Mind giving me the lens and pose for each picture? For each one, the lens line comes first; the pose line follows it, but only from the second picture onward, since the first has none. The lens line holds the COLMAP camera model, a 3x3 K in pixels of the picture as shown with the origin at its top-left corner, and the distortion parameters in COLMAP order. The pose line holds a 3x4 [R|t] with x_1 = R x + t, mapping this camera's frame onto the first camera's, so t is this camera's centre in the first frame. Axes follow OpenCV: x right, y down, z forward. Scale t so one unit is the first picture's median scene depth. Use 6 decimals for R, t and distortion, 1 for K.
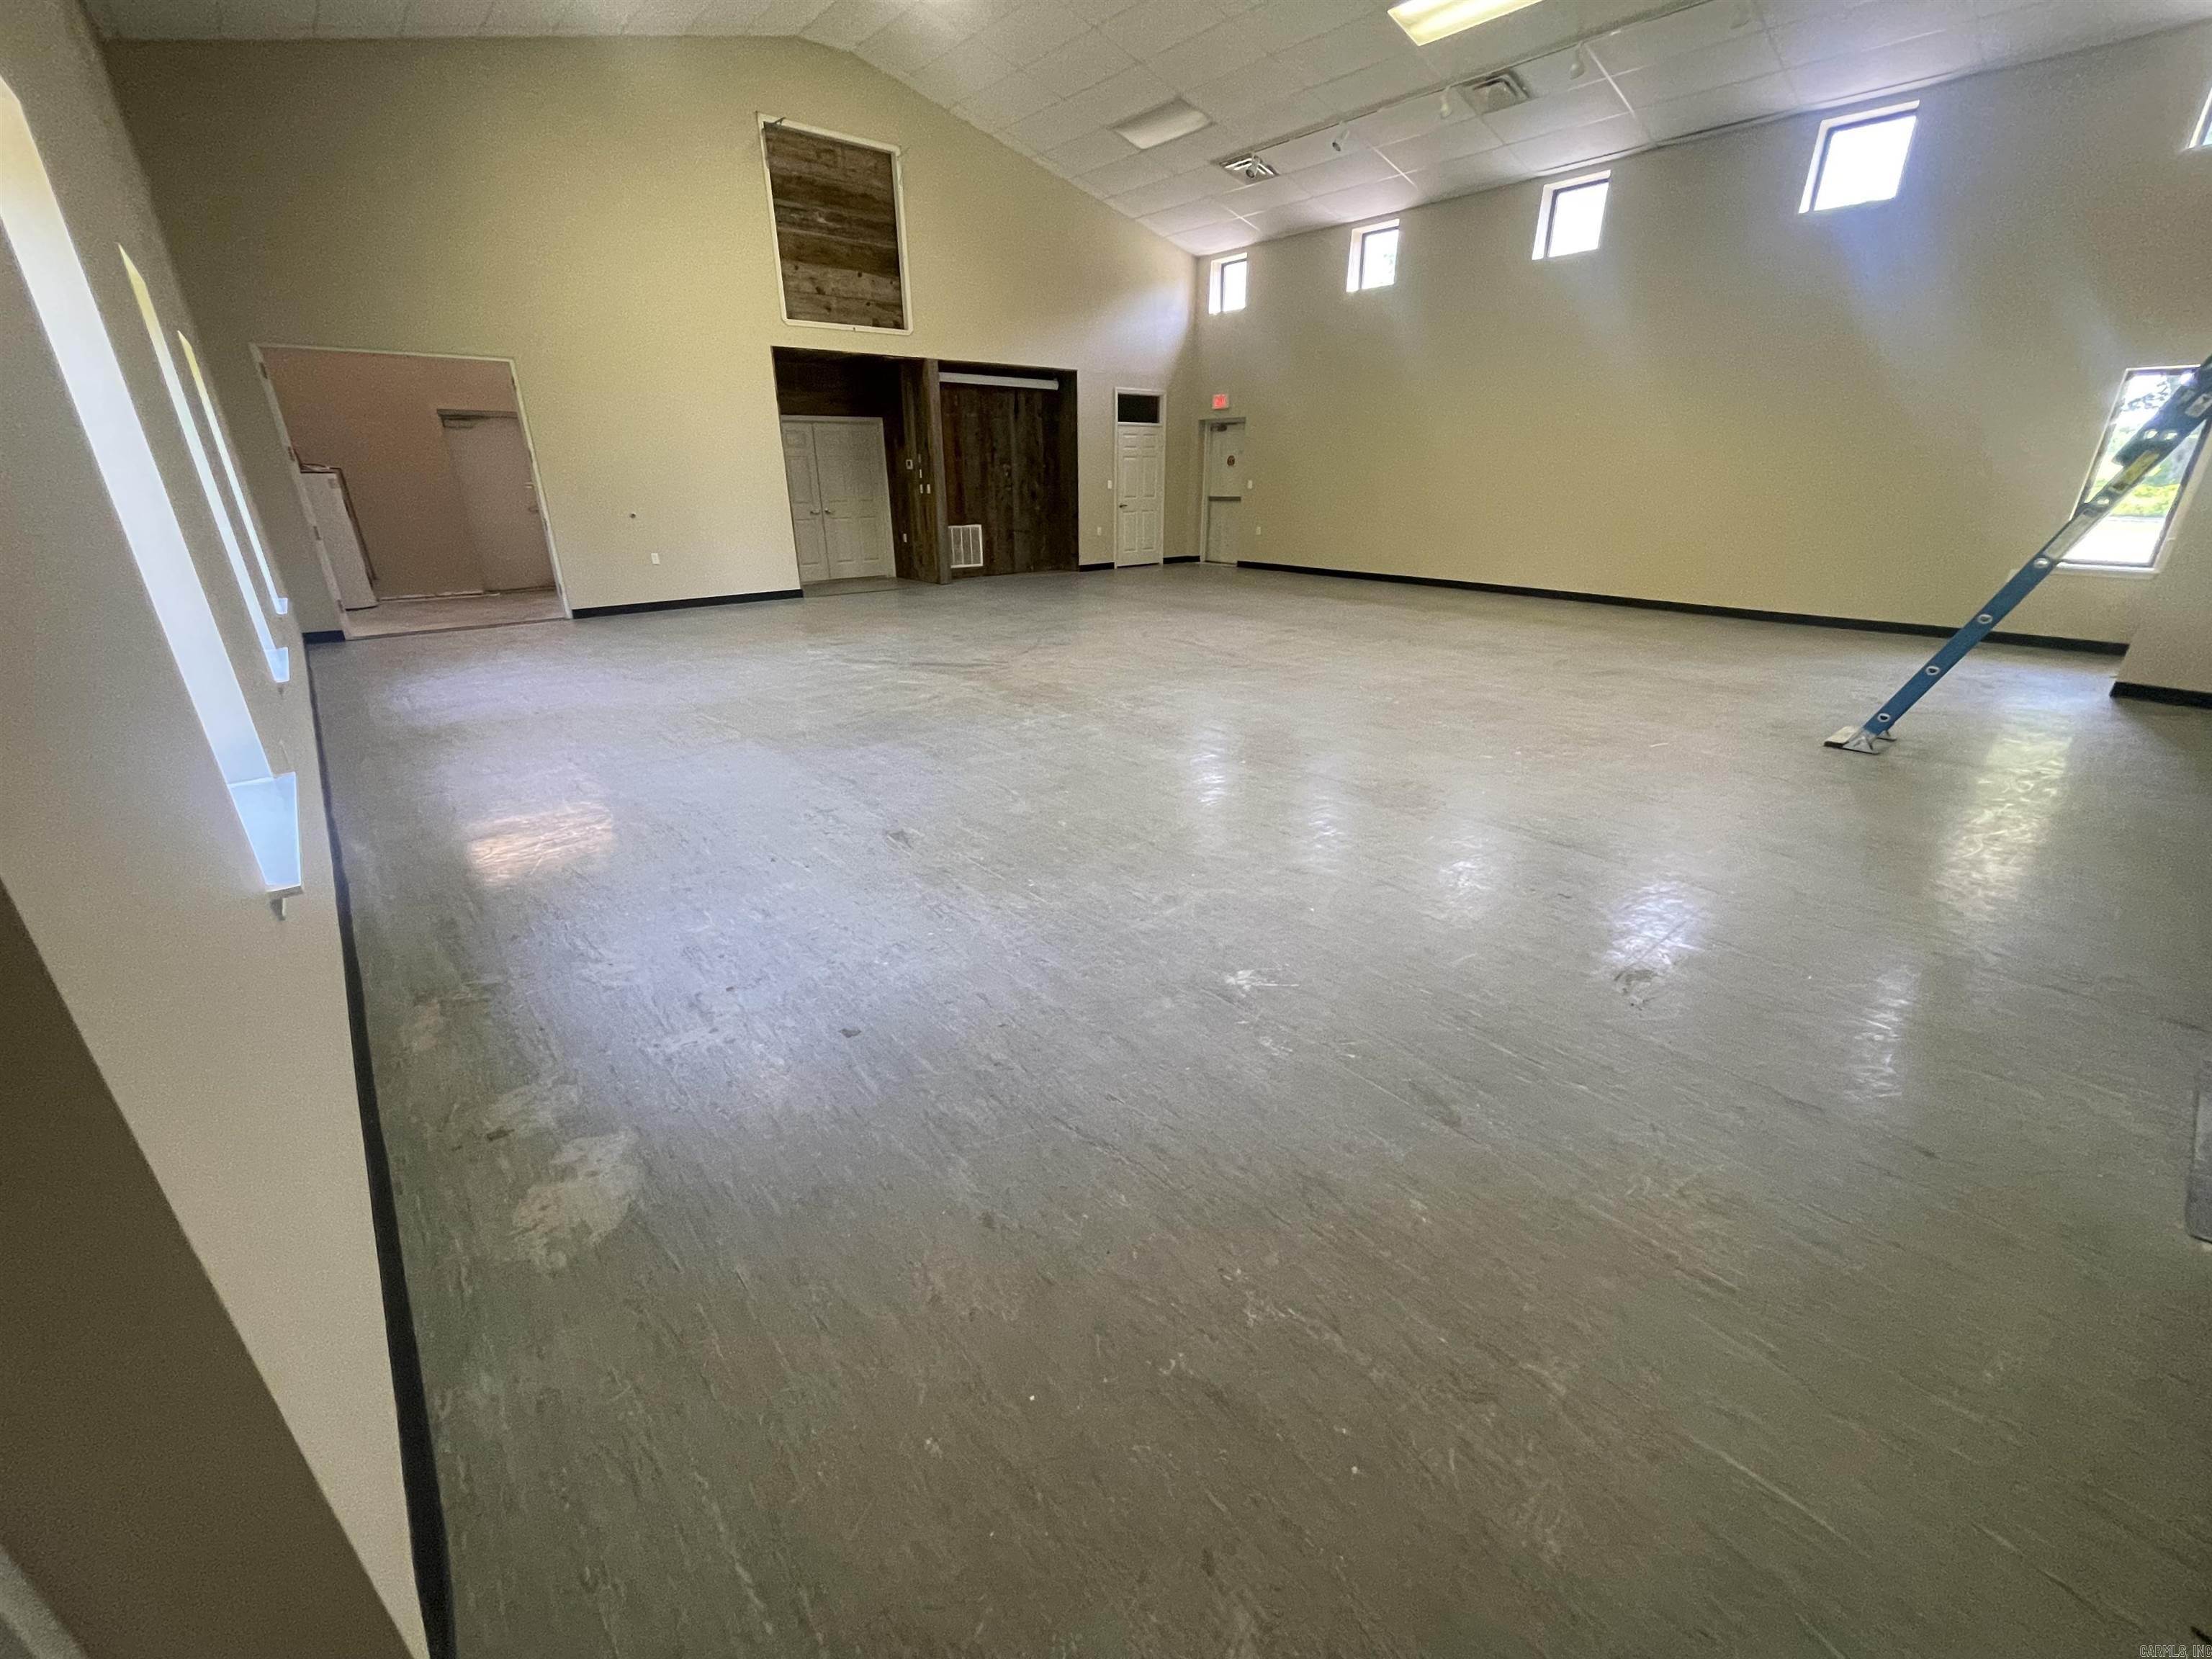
lens RADIAL K [[904.4, 0, 1106.0], [0, 904.4, 829.5], [0, 0, 1]] dist [0.019056, 0.000248]
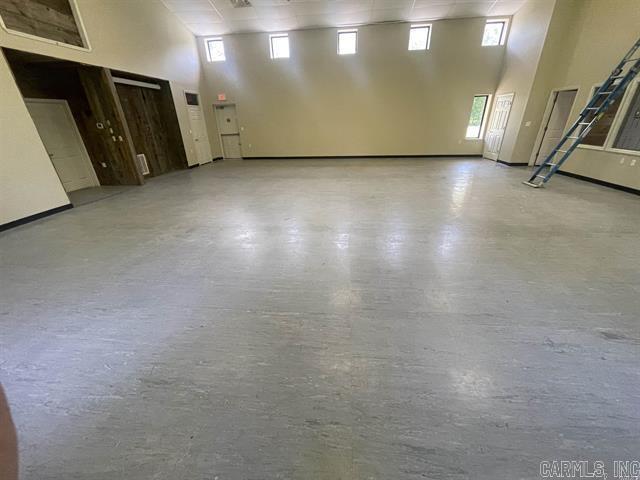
lens RADIAL K [[258.7, 0, 320.0], [0, 258.7, 240.0], [0, 0, 1]] dist [0.015923, -0.000525]
pose [[0.729868, -0.309984, 0.609264, -0.276692], [0.279509, 0.948693, 0.147842, -0.124884], [-0.623833, 0.062389, 0.779064, 0.292601]]
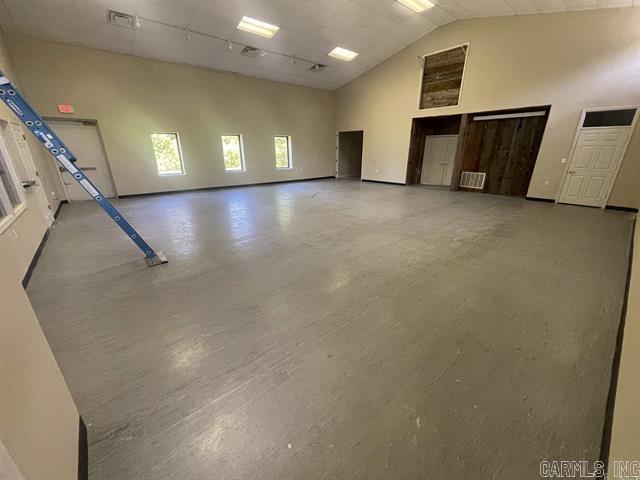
lens RADIAL K [[261.7, 0, 320.0], [0, 261.7, 240.0], [0, 0, 1]] dist [0.019056, 0.000248]
pose [[0.007616, 0.328451, -0.944490, 0.632969], [-0.384581, 0.872834, 0.300431, -0.222546], [0.923060, 0.360945, 0.132964, 0.555921]]
